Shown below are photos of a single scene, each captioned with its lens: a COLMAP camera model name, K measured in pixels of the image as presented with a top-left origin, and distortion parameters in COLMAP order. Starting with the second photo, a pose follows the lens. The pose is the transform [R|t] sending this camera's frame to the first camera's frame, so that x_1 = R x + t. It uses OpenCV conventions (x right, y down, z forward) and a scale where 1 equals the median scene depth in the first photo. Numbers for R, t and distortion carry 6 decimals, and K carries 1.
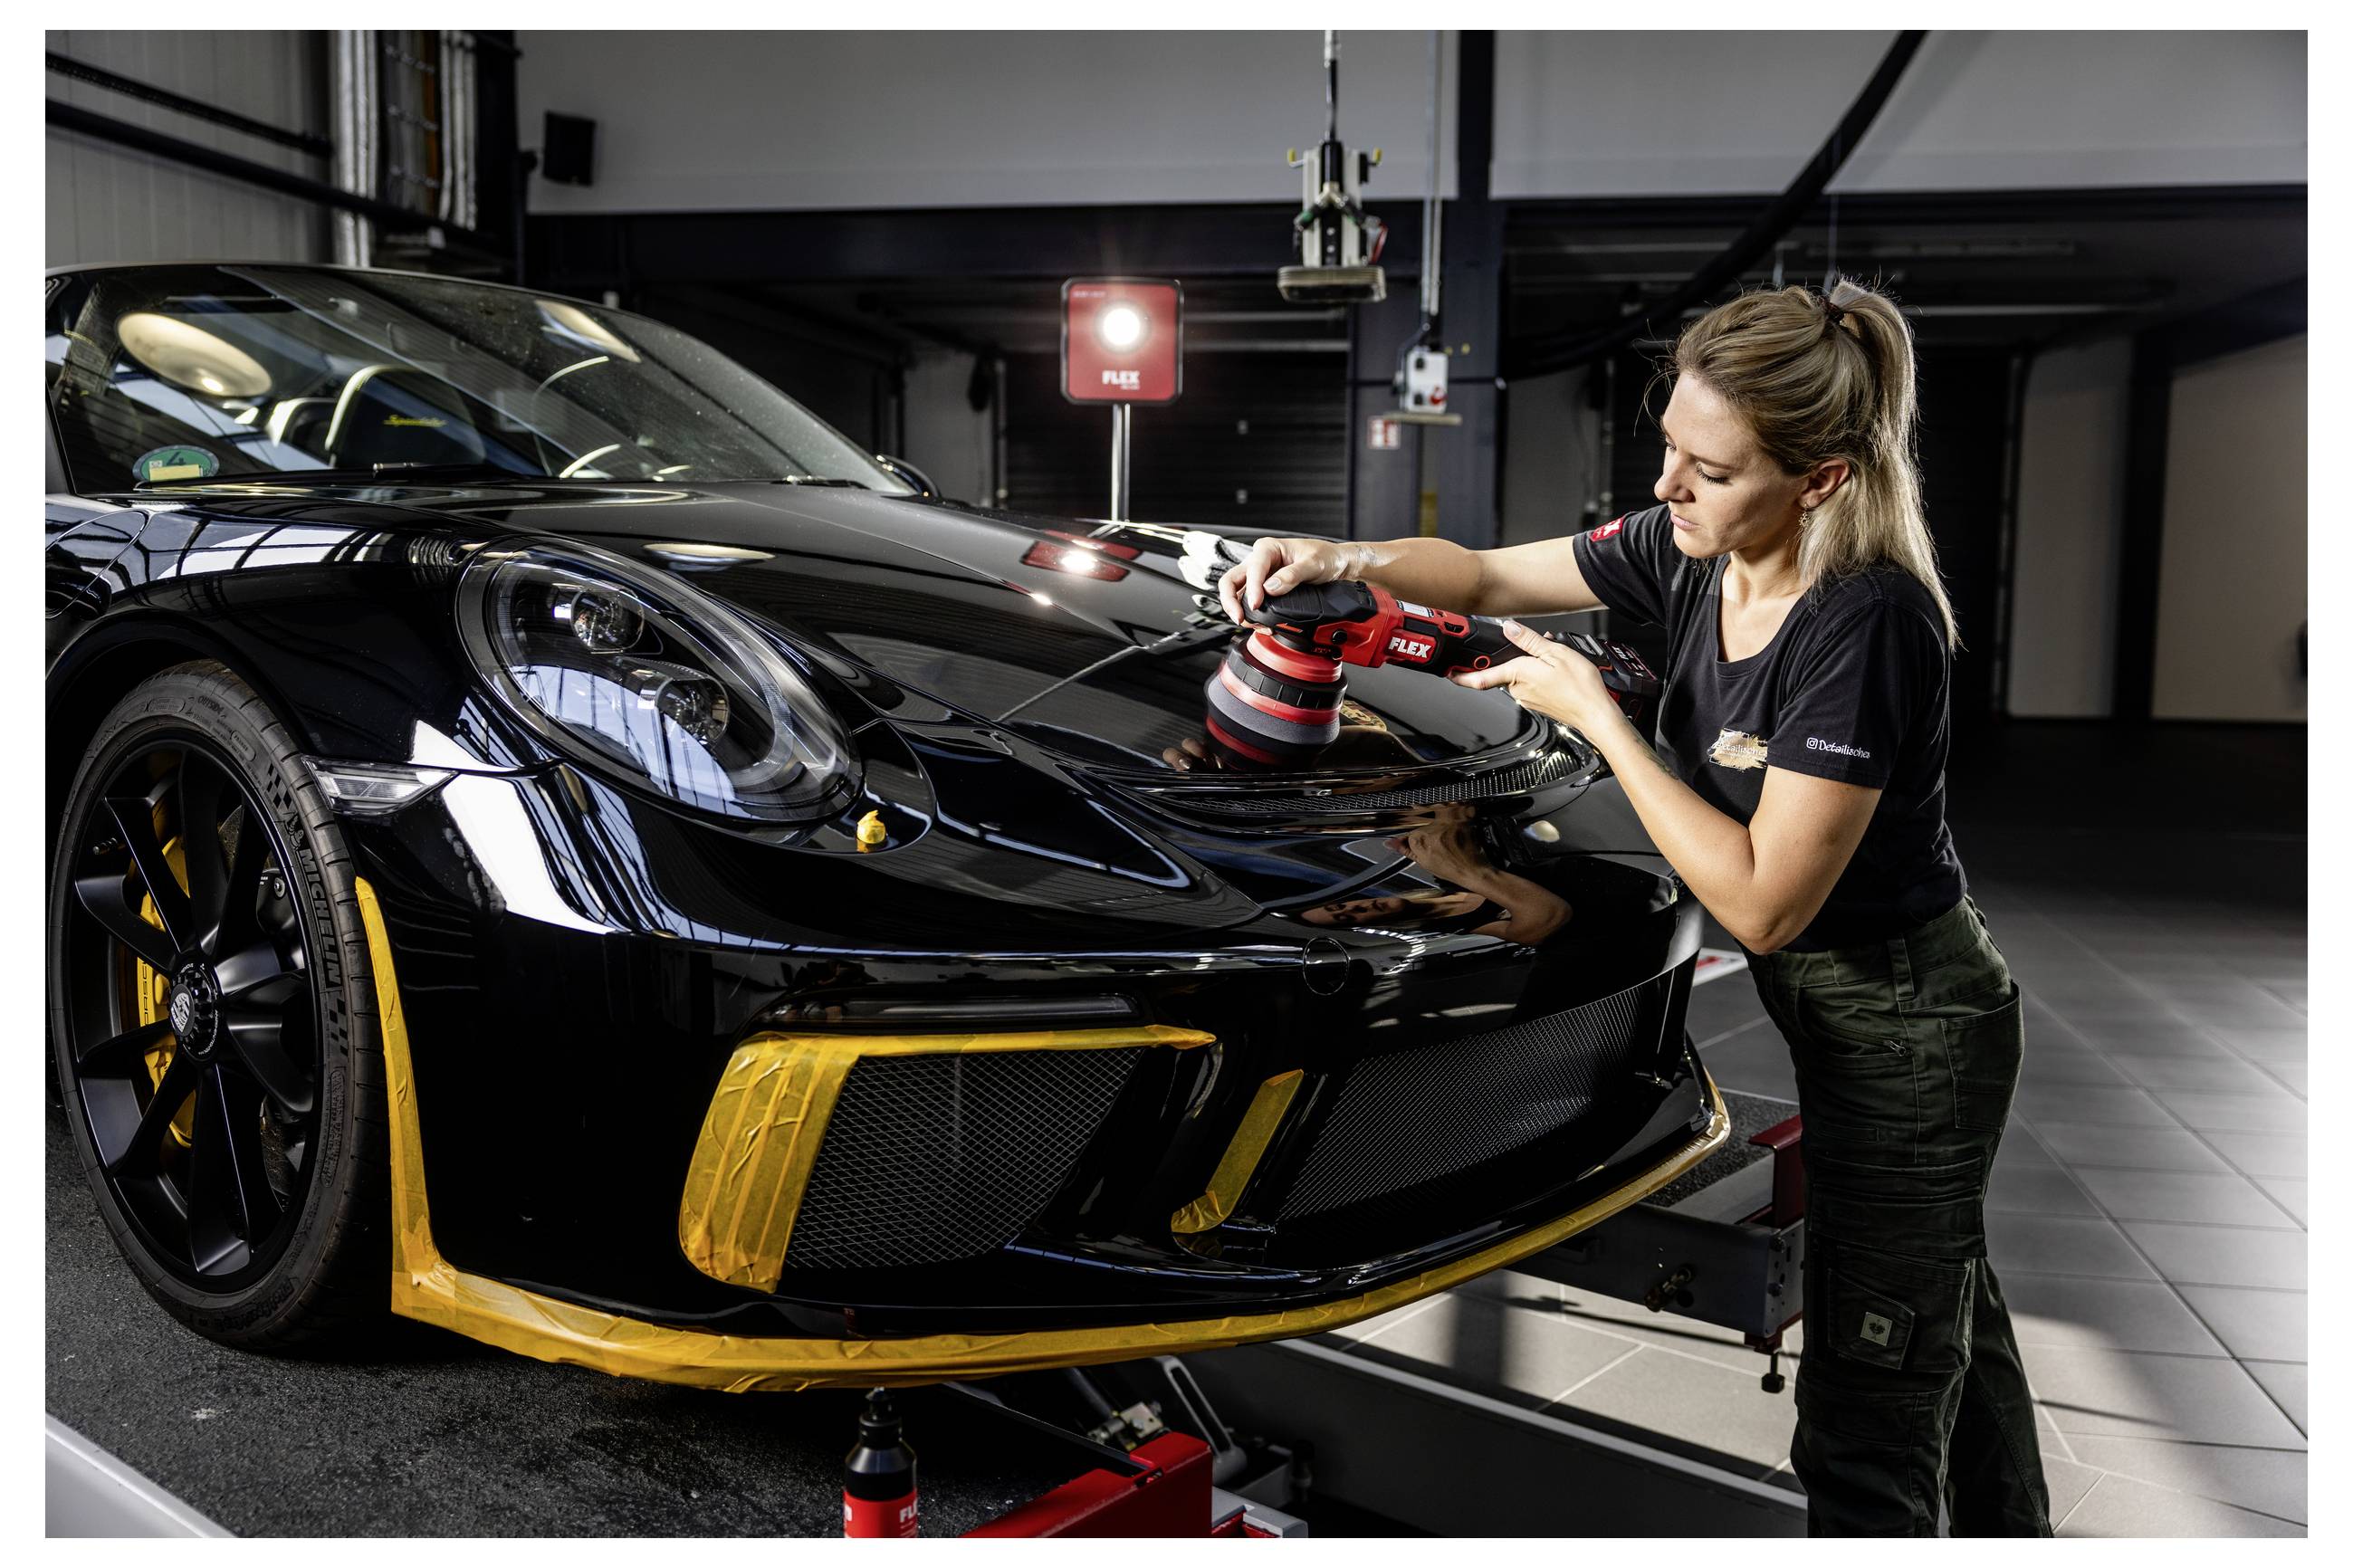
lens RADIAL K [[2059.3, 0, 1181.7], [0, 2059.3, 781.8], [0, 0, 1]] dist [-0.003267, -0.001696]
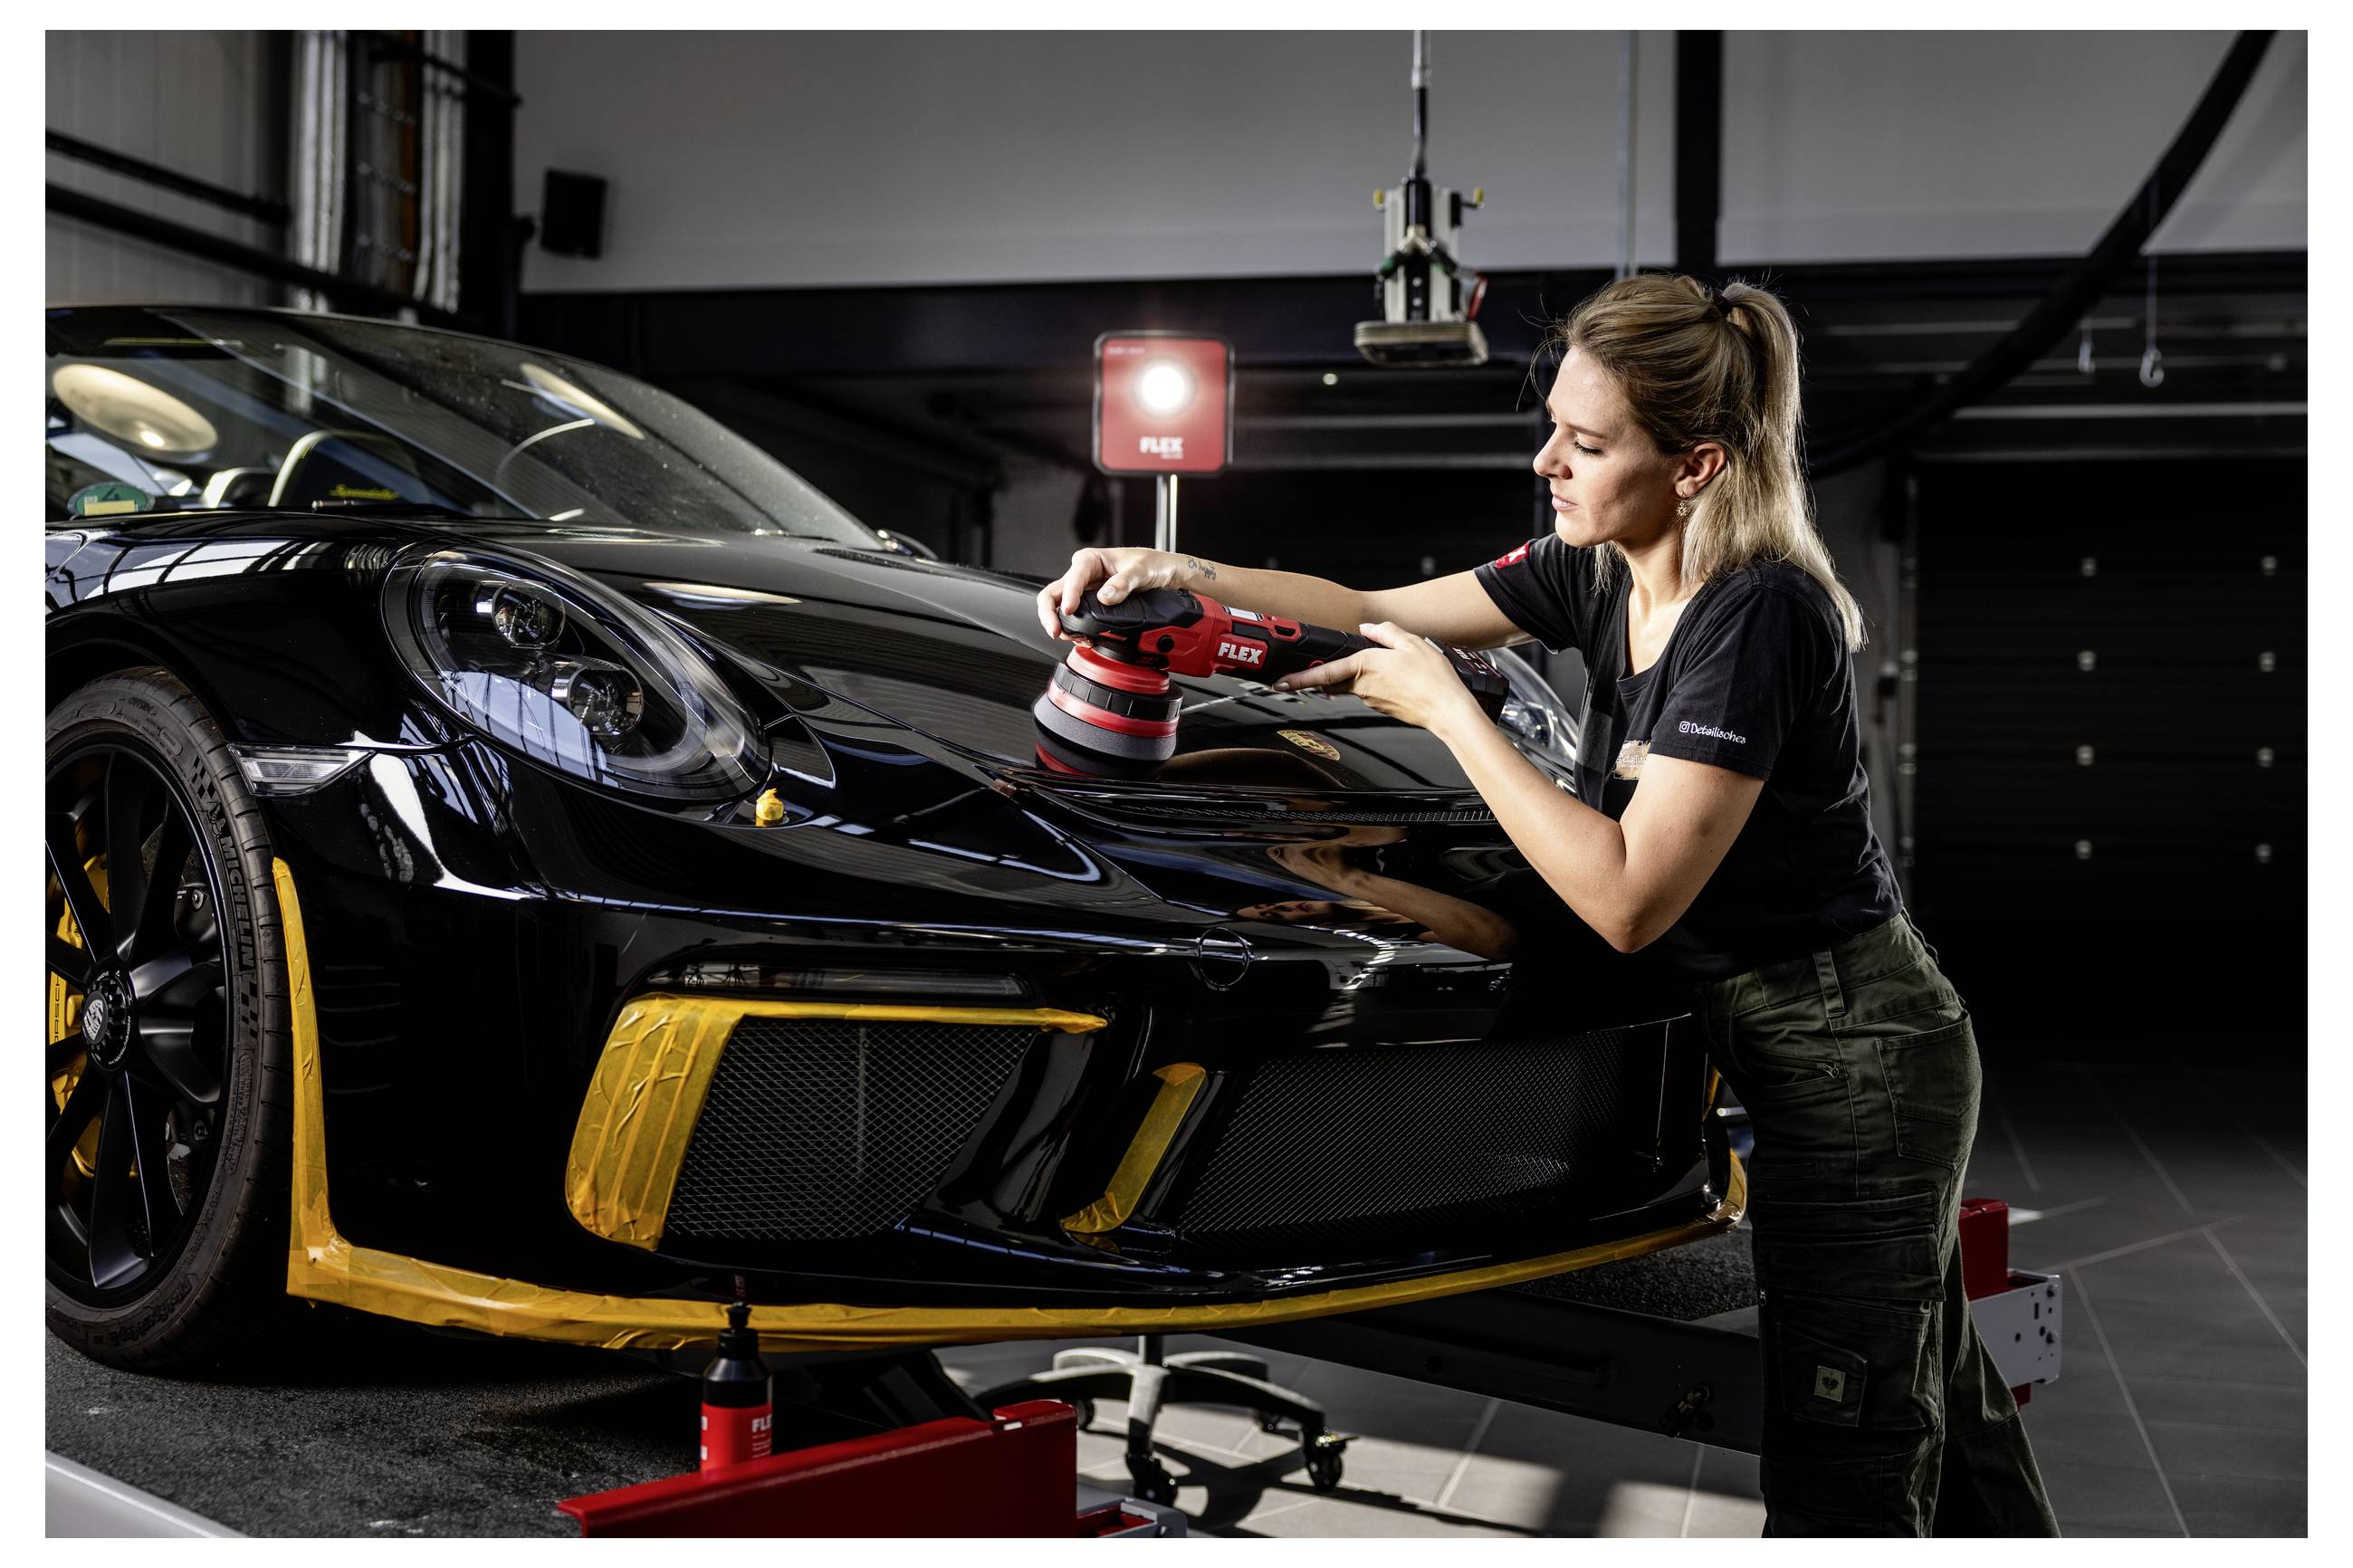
lens RADIAL K [[2789.2, 0, 1172.8], [0, 2789.2, 769.5], [0, 0, 1]] dist [0.011926, -0.004673]
pose [[0.997151, 0.007082, -0.075096, 0.135650], [-0.014885, 0.994480, -0.103865, 0.129909], [0.073946, 0.104687, 0.991752, -0.317944]]
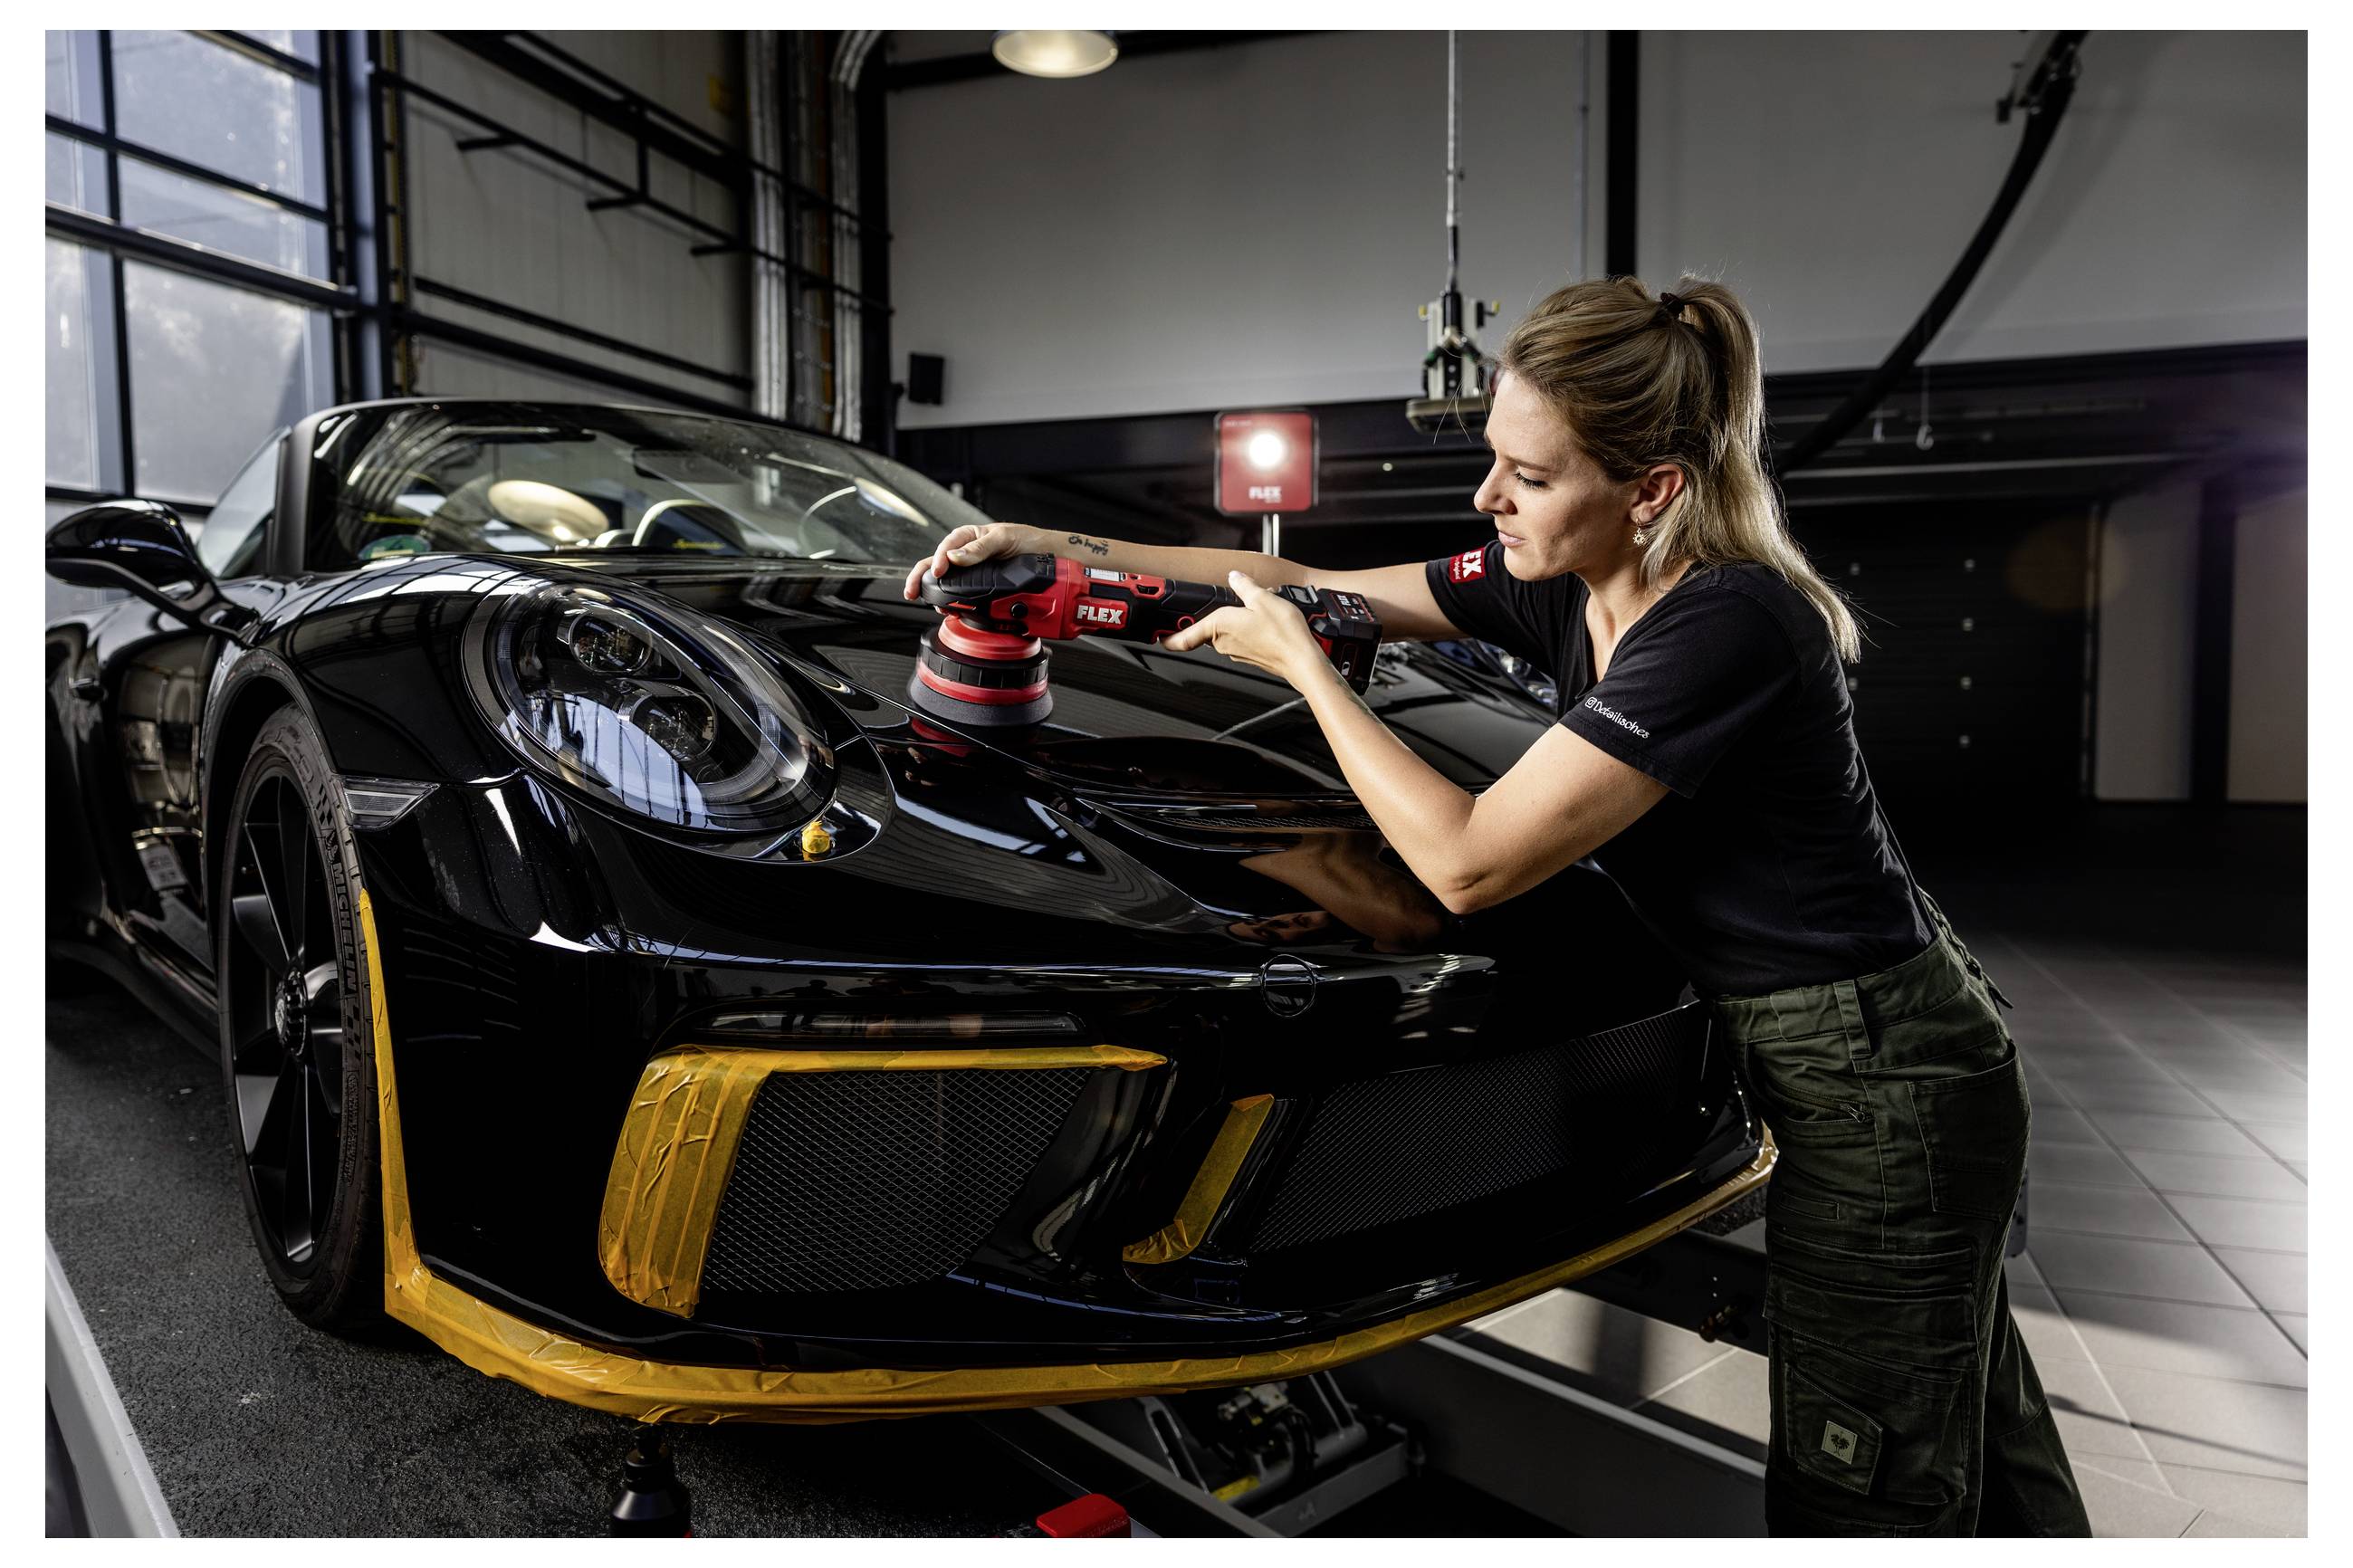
lens RADIAL K [[1537.7, 0, 1183.5], [0, 1537.7, 784.6], [0, 0, 1]] dist [0.009572, 0.004522]
pose [[0.988302, -0.005894, -0.152393, 0.121183], [-0.001352, 0.998875, -0.047398, 0.028349], [0.152501, 0.047050, 0.987183, 0.267925]]
